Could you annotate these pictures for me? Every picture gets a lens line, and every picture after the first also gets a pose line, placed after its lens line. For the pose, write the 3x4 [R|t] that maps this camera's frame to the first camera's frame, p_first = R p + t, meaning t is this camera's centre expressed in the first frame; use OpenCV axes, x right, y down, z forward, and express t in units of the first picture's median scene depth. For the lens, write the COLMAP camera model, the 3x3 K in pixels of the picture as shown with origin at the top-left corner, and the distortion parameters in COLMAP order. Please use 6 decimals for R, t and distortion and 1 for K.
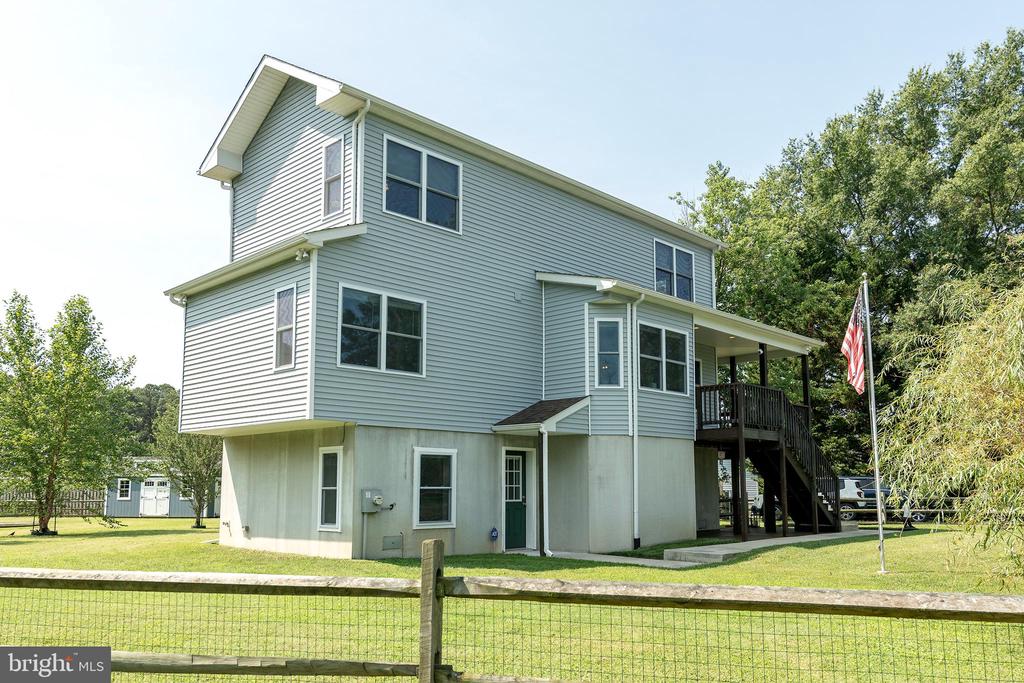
lens RADIAL K [[809.7, 0, 512.4], [0, 809.7, 344.2], [0, 0, 1]] dist [0.032201, 0.000507]
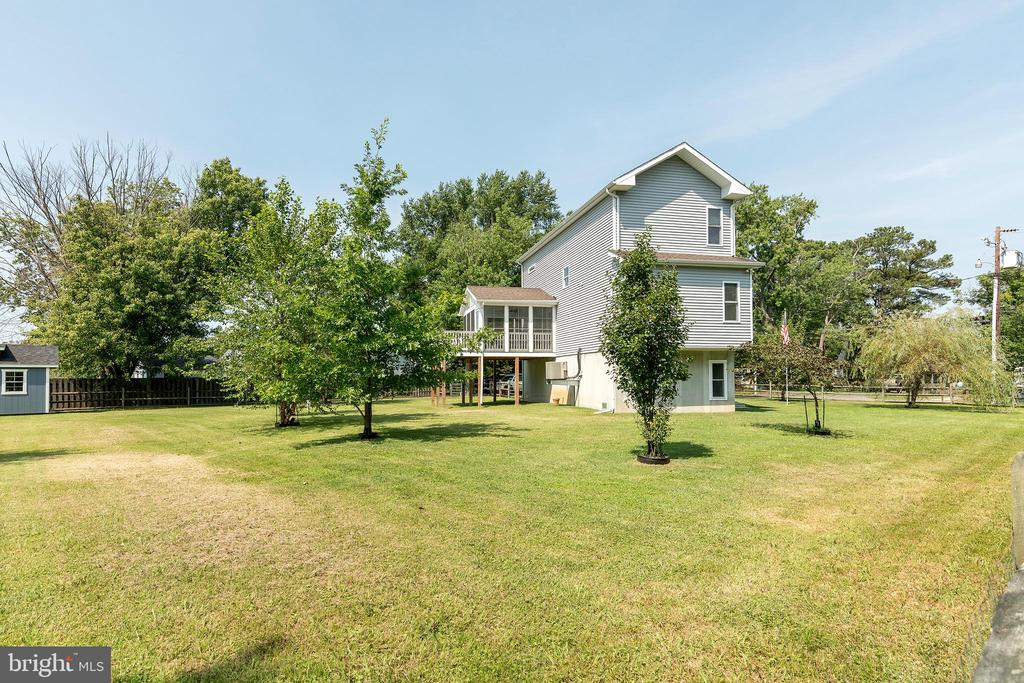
lens RADIAL K [[585.4, 0, 456.6], [0, 585.4, 334.3], [0, 0, 1]] dist [-0.003151, -0.000282]
pose [[0.549218, 0.073877, 0.832407, -1.807976], [-0.143764, 0.989587, 0.007027, 0.143533], [-0.823220, -0.123530, 0.554120, 0.717603]]
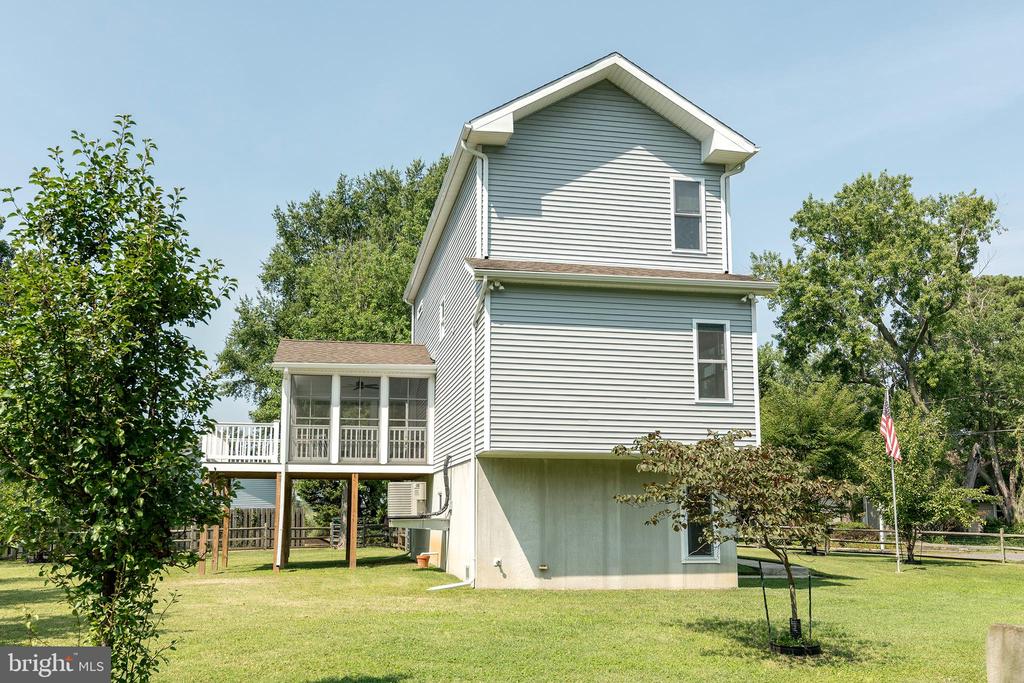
lens RADIAL K [[906.4, 0, 510.8], [0, 906.4, 346.7], [0, 0, 1]] dist [0.013659, -0.005994]
pose [[0.575911, 0.162529, 0.801193, -1.283686], [-0.146597, 0.984684, -0.094376, 0.101444], [-0.804261, -0.063100, 0.590917, 0.517515]]
